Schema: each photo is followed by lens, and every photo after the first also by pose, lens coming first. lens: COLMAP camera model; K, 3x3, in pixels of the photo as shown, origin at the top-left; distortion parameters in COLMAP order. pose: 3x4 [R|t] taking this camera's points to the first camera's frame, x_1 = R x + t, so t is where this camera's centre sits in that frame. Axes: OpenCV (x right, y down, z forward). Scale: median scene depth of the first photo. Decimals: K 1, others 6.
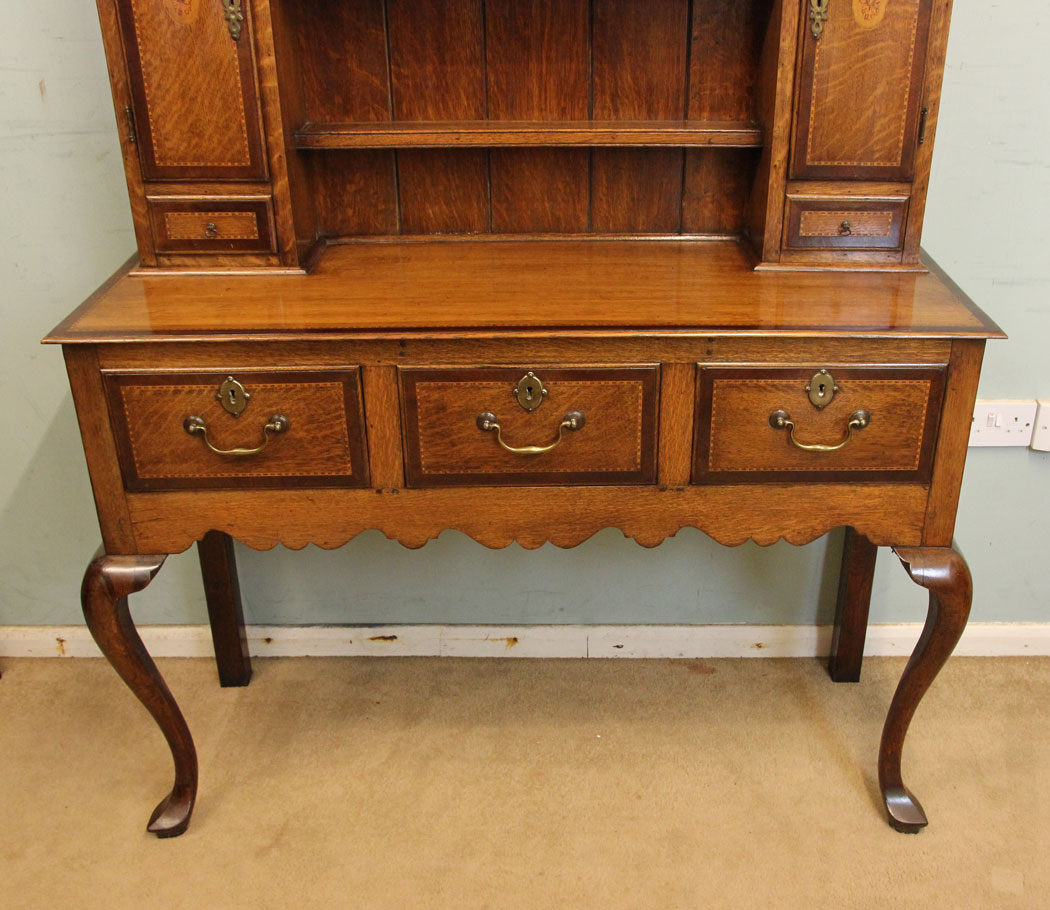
lens RADIAL K [[1178.5, 0, 599.1], [0, 1178.5, 481.4], [0, 0, 1]] dist [-0.087192, 0.000000]
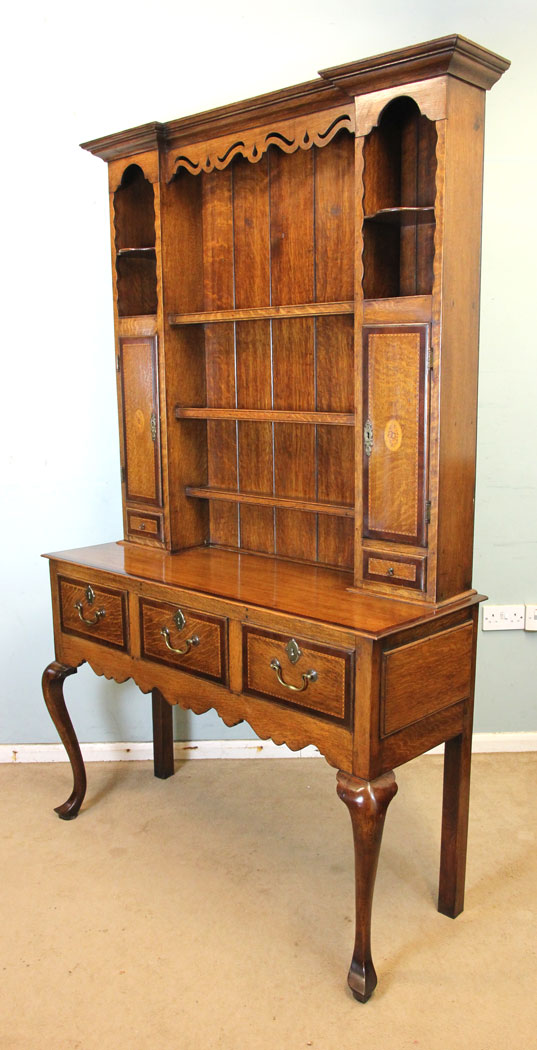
lens RADIAL K [[865.0, 0, 296.7], [0, 865.0, 522.8], [0, 0, 1]] dist [-0.095166, 0.023211]
pose [[0.724090, 0.105868, -0.681532, 0.922419], [-0.319206, 0.927389, -0.195080, -0.007283], [0.611393, 0.358805, 0.705307, 0.065192]]
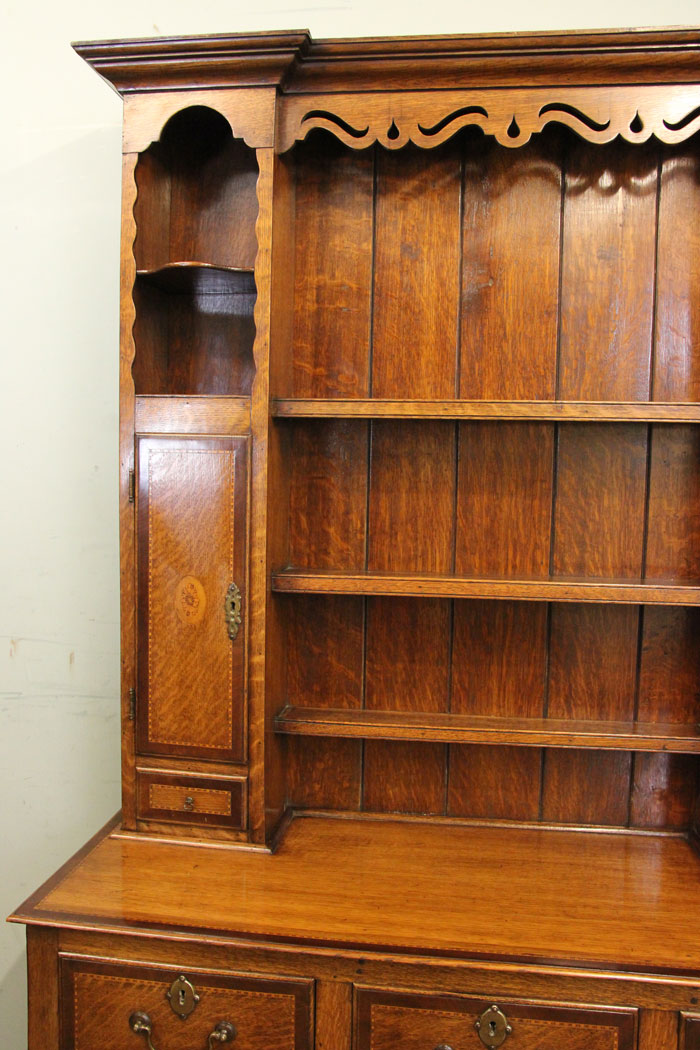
lens RADIAL K [[851.9, 0, 345.4], [0, 851.9, 520.9], [0, 0, 1]] dist [-0.120471, 0.099964]
pose [[0.985514, 0.019433, -0.168479, -0.064885], [-0.089069, 0.904690, -0.416657, -0.141297], [0.144324, 0.425628, 0.893315, 0.214167]]
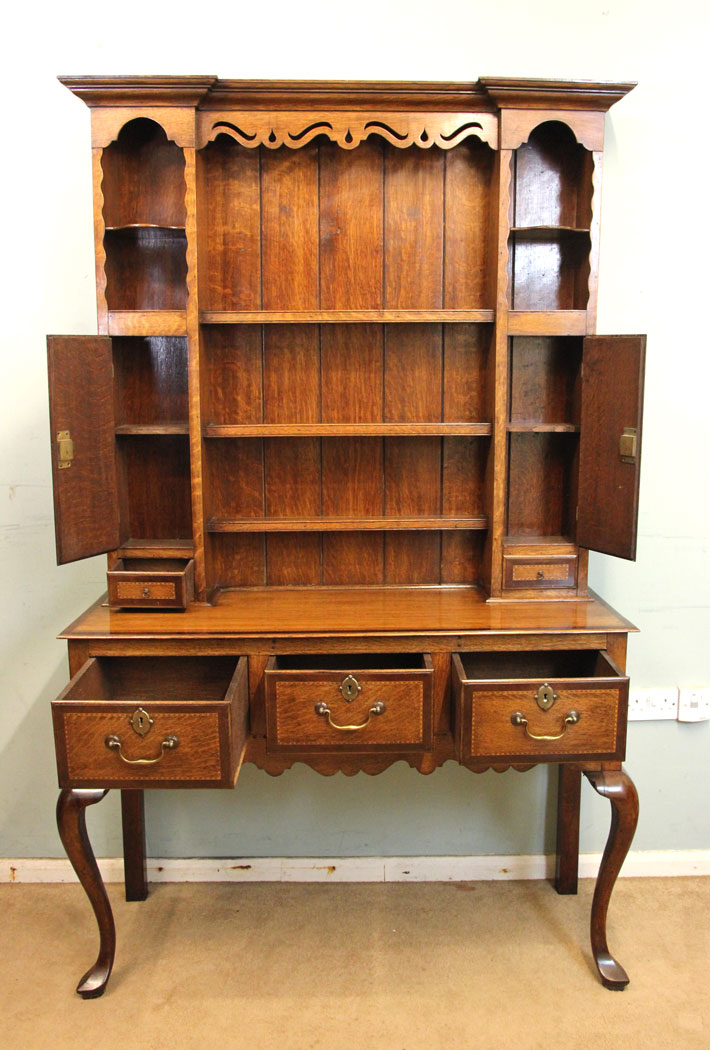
lens RADIAL K [[924.7, 0, 371.2], [0, 924.7, 495.7], [0, 0, 1]] dist [-0.117492, 0.091148]
pose [[0.999895, -0.012634, -0.007122, -0.016590], [0.009350, 0.936938, -0.349370, 0.129447], [0.011087, 0.349267, 0.936958, -0.254065]]
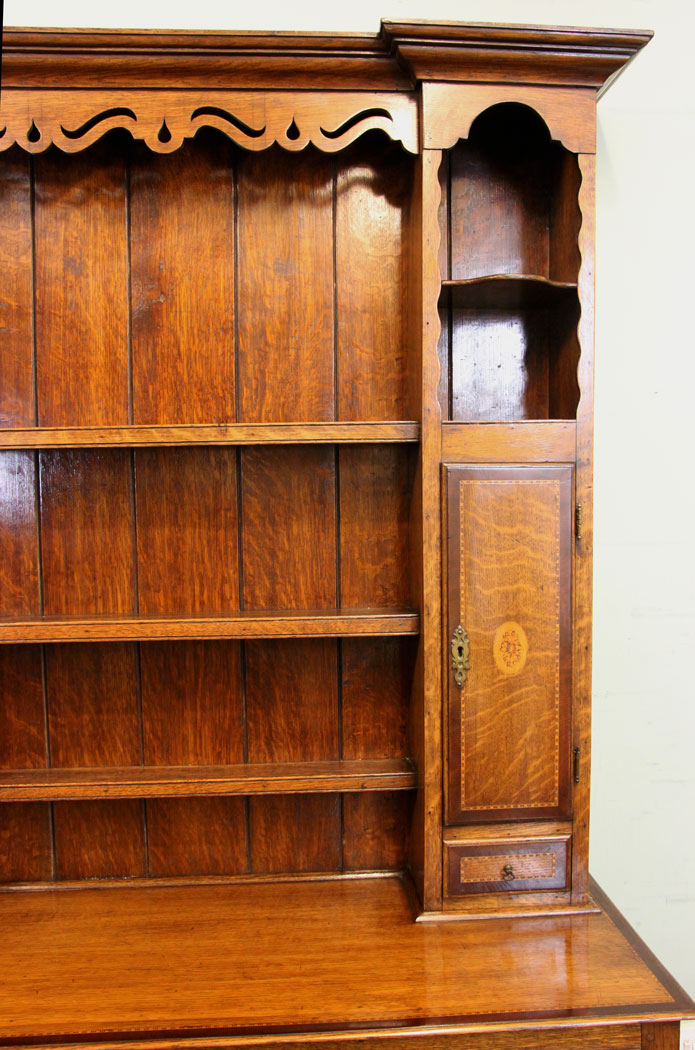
lens RADIAL K [[899.8, 0, 353.6], [0, 899.8, 537.7], [0, 0, 1]] dist [-0.124097, 0.109230]
pose [[0.999237, -0.026775, 0.028452, 0.072025], [0.036486, 0.899942, -0.434480, -0.155299], [-0.013971, 0.435186, 0.900232, 0.236543]]
